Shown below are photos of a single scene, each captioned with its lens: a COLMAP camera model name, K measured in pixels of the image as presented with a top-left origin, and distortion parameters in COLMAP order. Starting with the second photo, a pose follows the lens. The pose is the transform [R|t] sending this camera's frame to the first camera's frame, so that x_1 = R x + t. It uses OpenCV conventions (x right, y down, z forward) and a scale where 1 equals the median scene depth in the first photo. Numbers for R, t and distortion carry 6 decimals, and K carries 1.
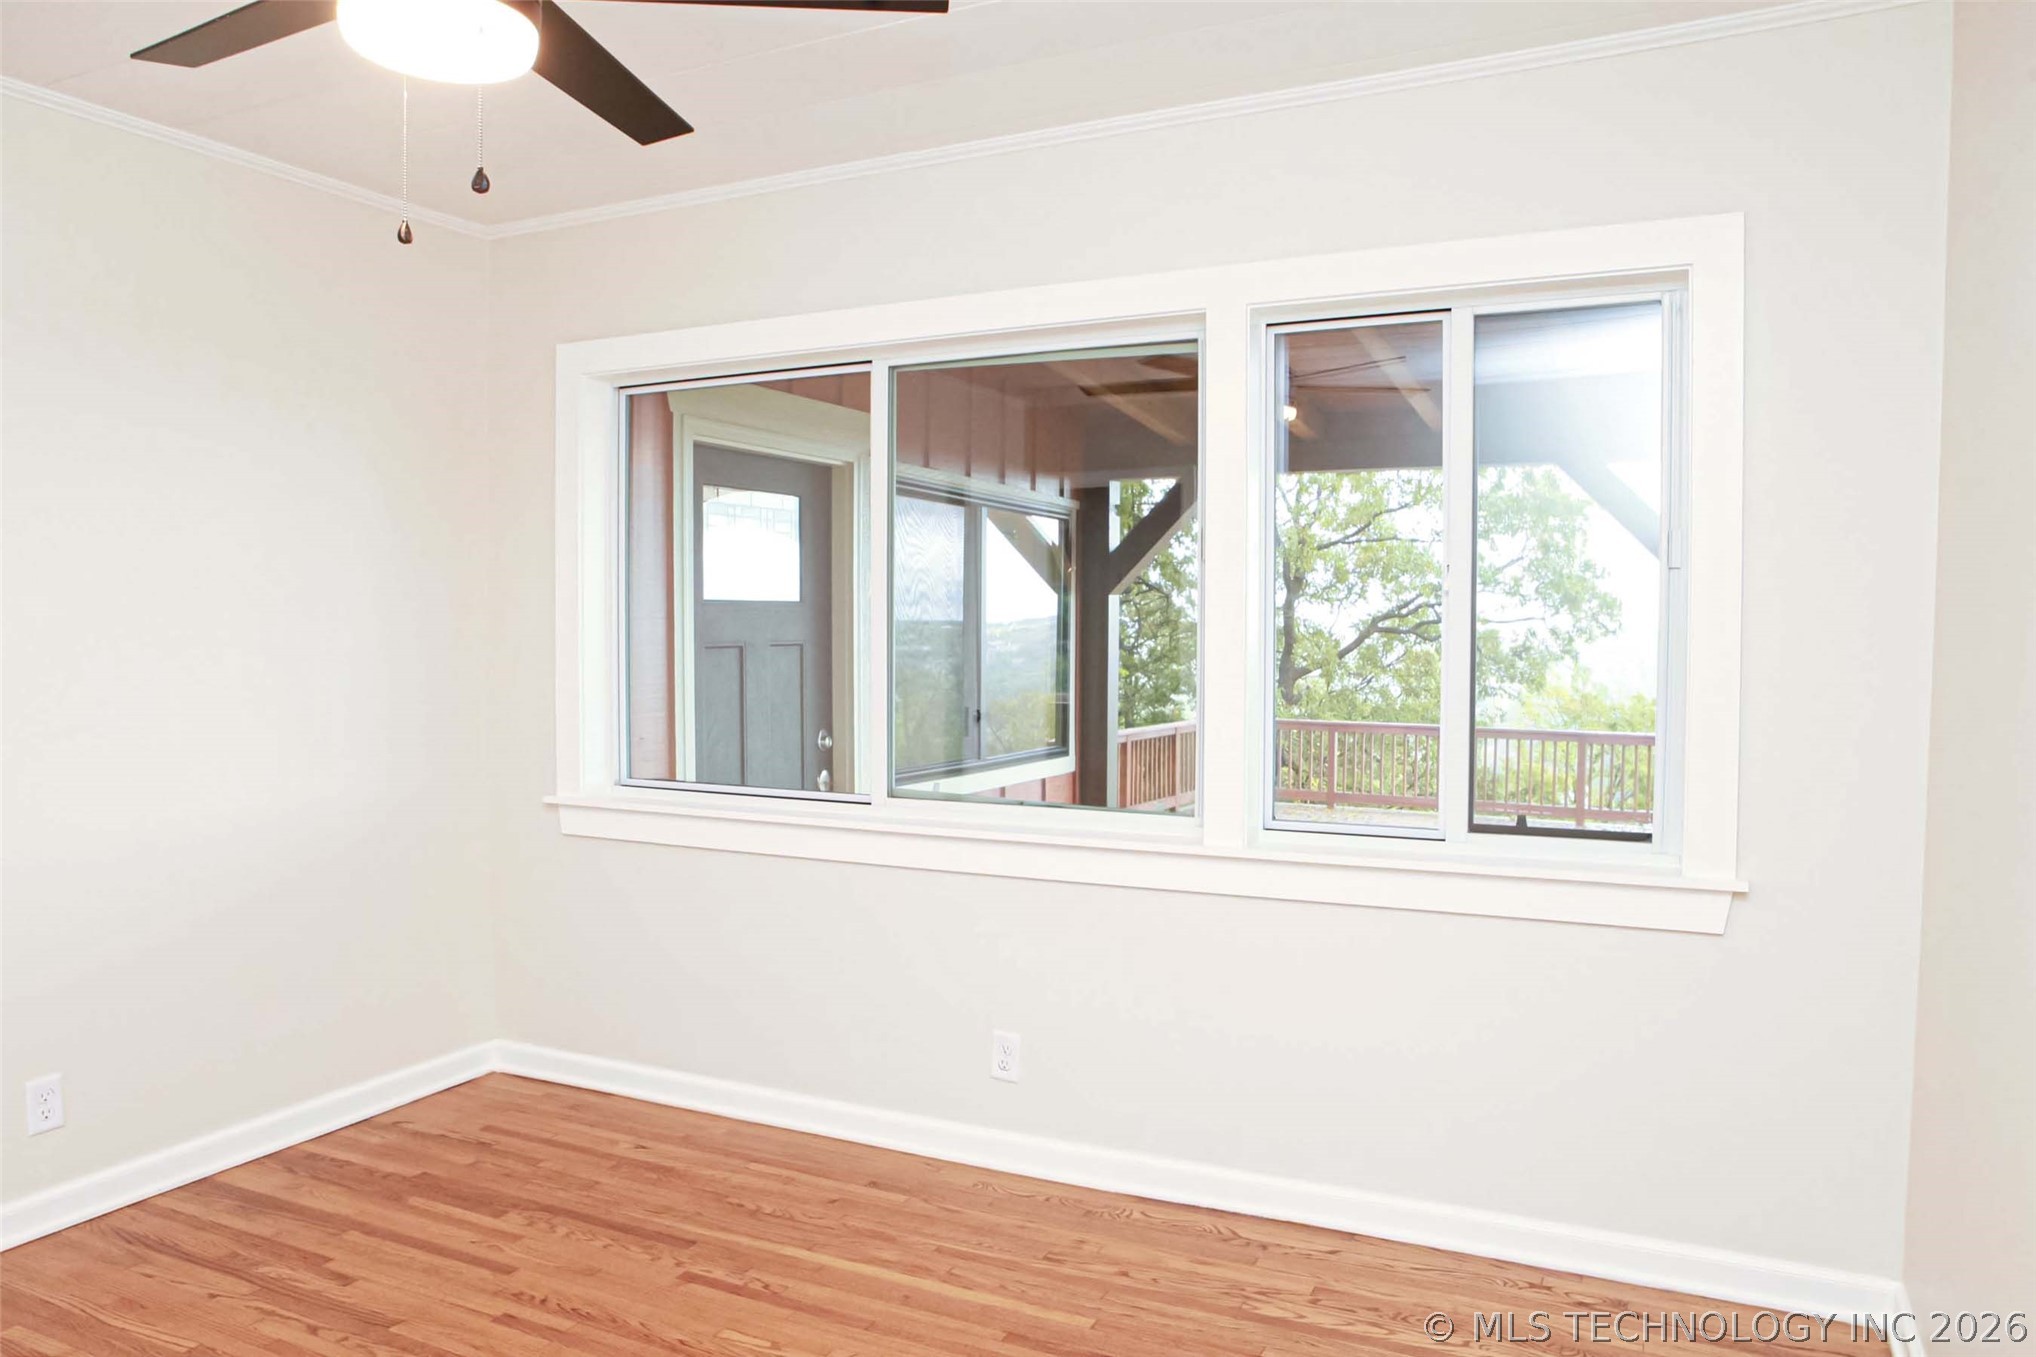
lens RADIAL K [[1427.3, 0, 1018.0], [0, 1427.3, 678.5], [0, 0, 1]] dist [-0.109589, 0.078193]
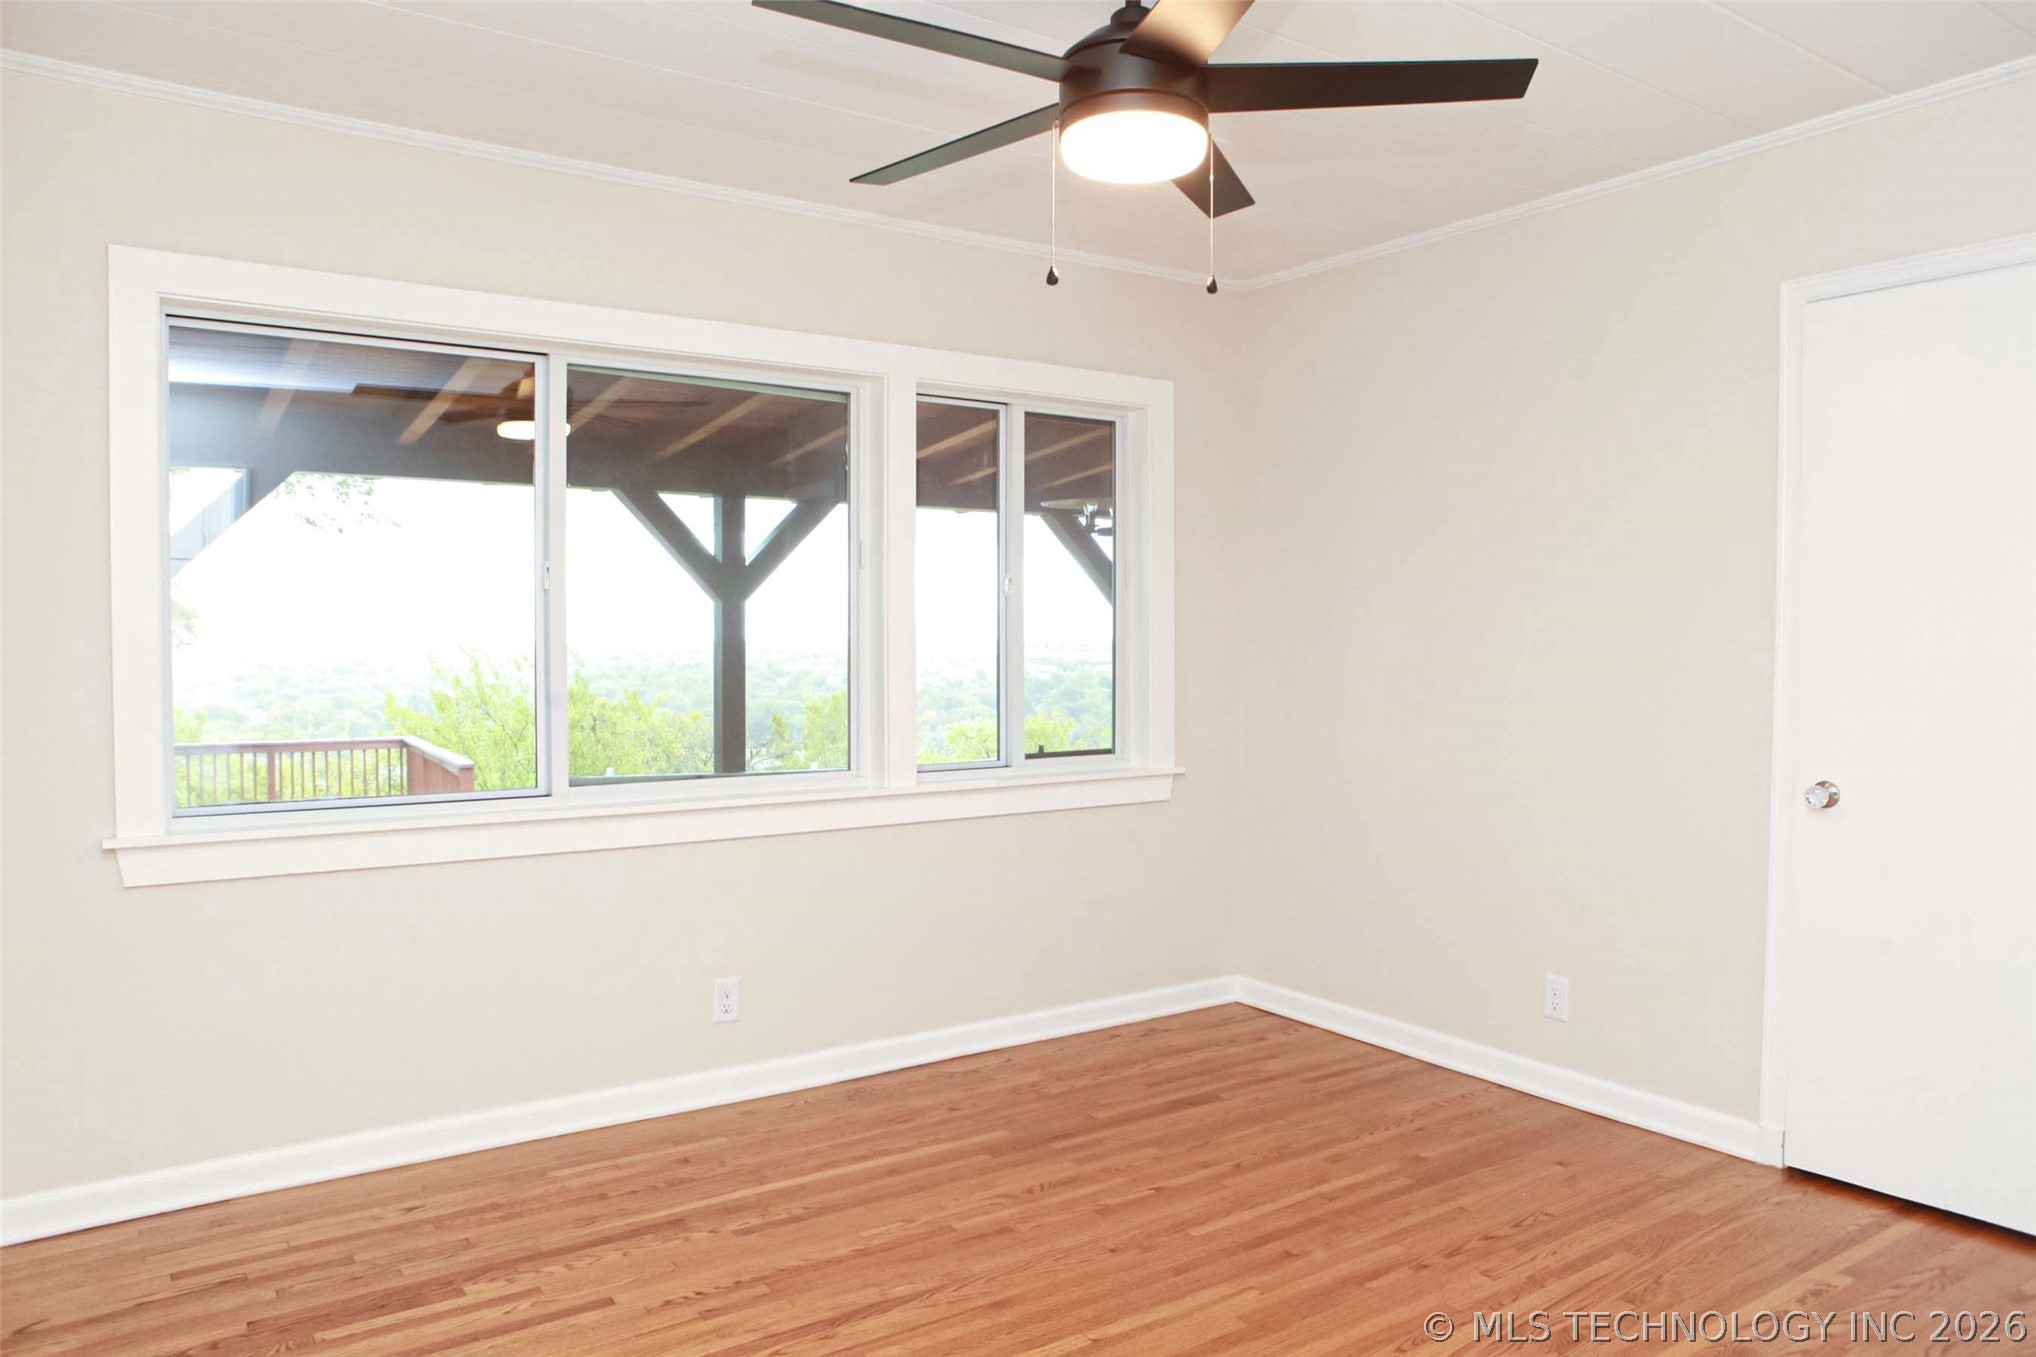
lens RADIAL K [[1427.3, 0, 1018.0], [0, 1427.3, 678.5], [0, 0, 1]] dist [-0.109589, 0.078193]
pose [[0.473523, -0.025125, 0.880423, -0.960870], [0.035819, 0.999315, 0.009252, 0.009729], [-0.880053, 0.027155, 0.474099, 0.280501]]
